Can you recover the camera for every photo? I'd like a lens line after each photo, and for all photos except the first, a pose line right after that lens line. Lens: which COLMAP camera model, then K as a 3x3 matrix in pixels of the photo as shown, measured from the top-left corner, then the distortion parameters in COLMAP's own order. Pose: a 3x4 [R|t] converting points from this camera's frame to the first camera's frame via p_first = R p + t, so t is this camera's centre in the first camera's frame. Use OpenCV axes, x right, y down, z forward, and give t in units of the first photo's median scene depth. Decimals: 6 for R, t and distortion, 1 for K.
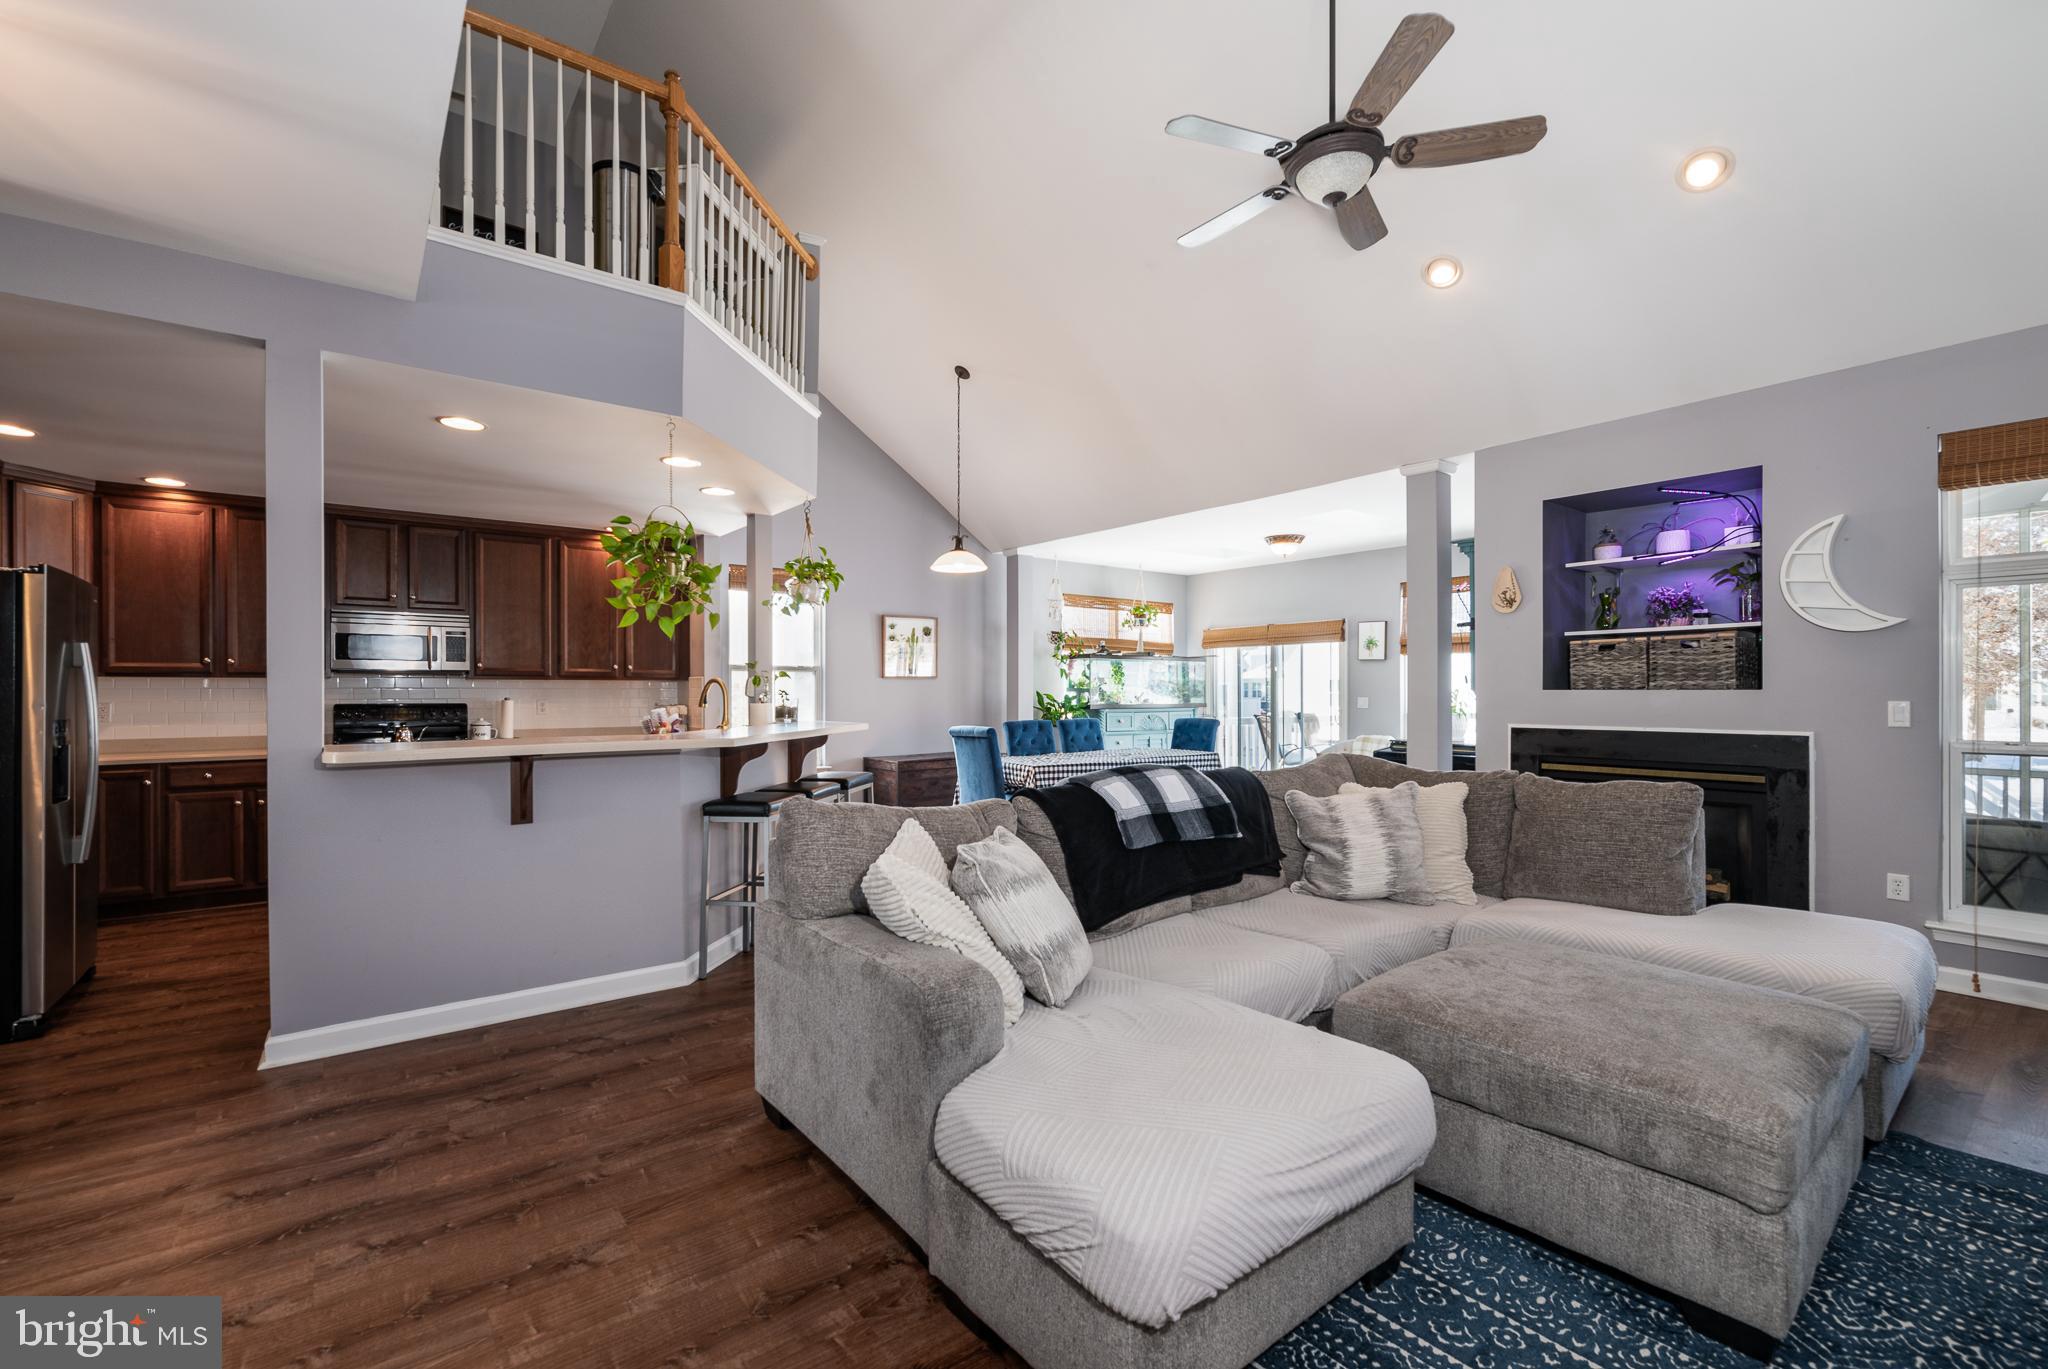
lens RADIAL K [[878.1, 0, 1016.0], [0, 878.1, 693.7], [0, 0, 1]] dist [-0.001280, -0.000106]
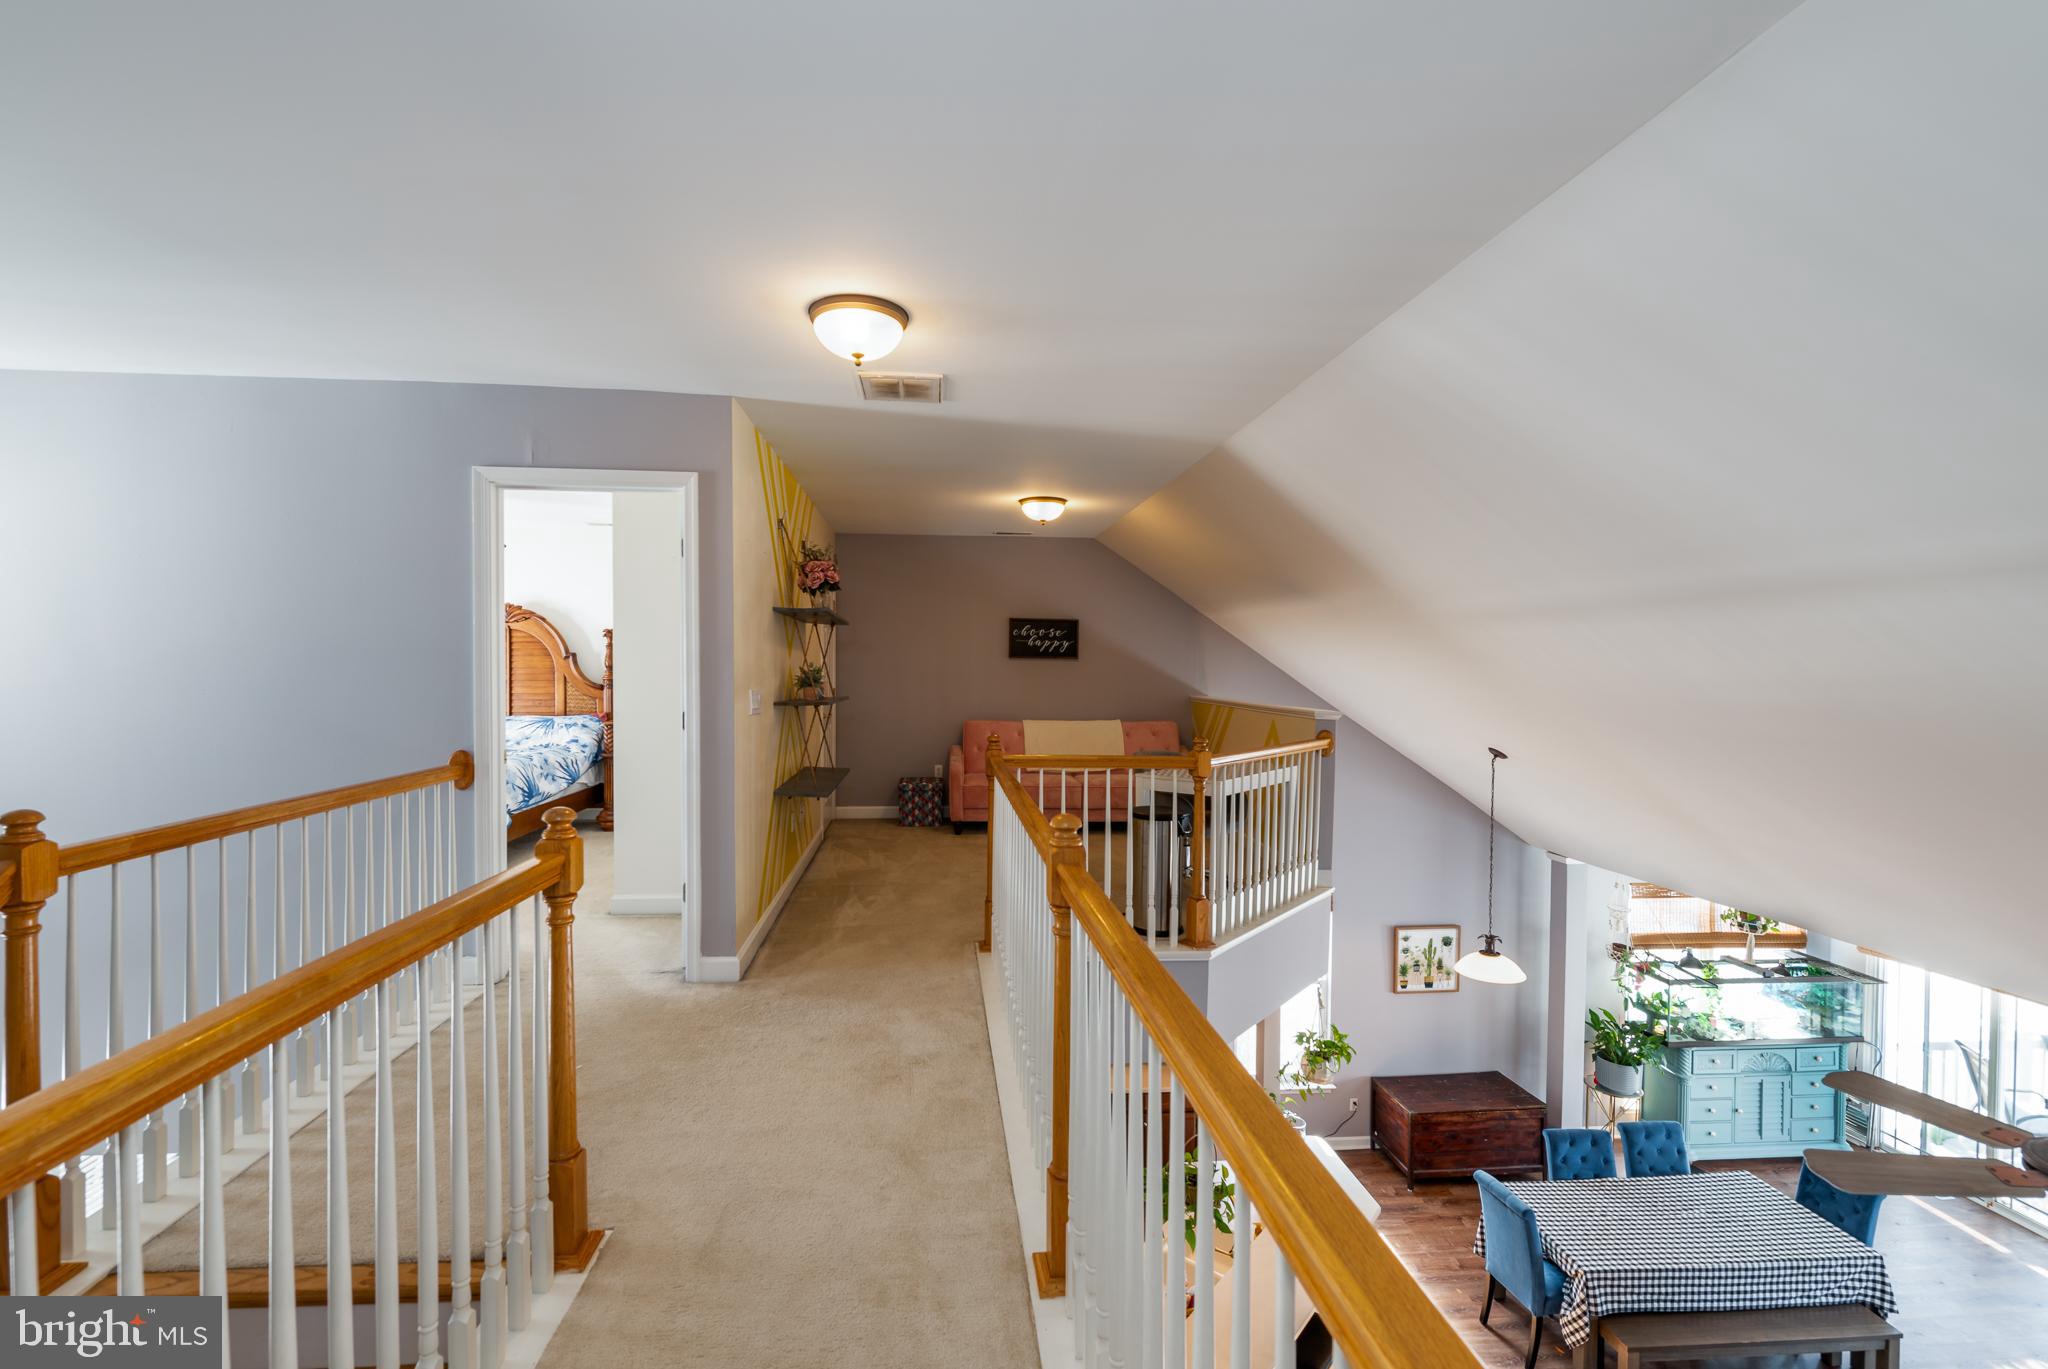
lens RADIAL K [[881.2, 0, 1000.4], [0, 881.2, 679.7], [0, 0, 1]] dist [0.000330, 0.000518]
pose [[0.844918, 0.017361, -0.534614, -0.011269], [-0.010800, 0.999823, 0.015399, -0.491267], [0.534787, -0.007237, 0.844956, -0.035754]]
